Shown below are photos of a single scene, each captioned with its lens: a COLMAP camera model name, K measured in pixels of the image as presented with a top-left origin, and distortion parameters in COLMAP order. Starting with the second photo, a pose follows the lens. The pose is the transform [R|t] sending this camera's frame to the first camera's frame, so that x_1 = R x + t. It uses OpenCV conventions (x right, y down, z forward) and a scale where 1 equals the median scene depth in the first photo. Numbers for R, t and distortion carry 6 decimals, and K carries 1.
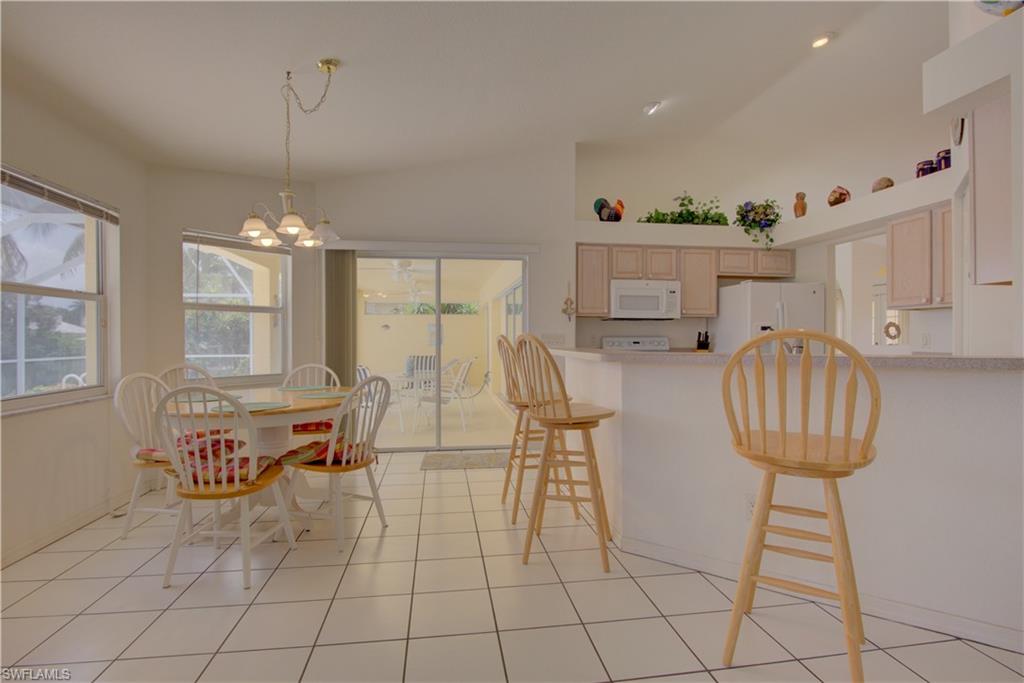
lens RADIAL K [[500.4, 0, 512.0], [0, 500.4, 341.5], [0, 0, 1]] dist [-0.020121, -0.000388]
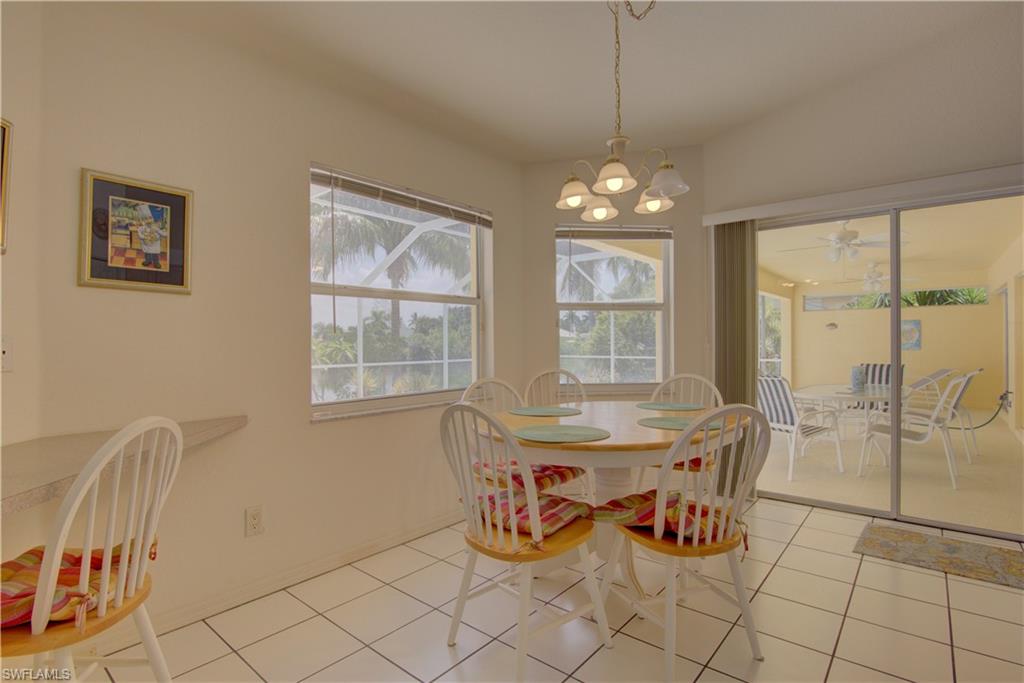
lens RADIAL K [[500.4, 0, 512.0], [0, 500.4, 341.5], [0, 0, 1]] dist [-0.020121, -0.000388]
pose [[0.667655, -0.002575, -0.744466, -0.007994], [-0.000565, 0.999992, -0.003965, -0.000901], [0.744470, 0.003068, 0.667649, 0.222315]]
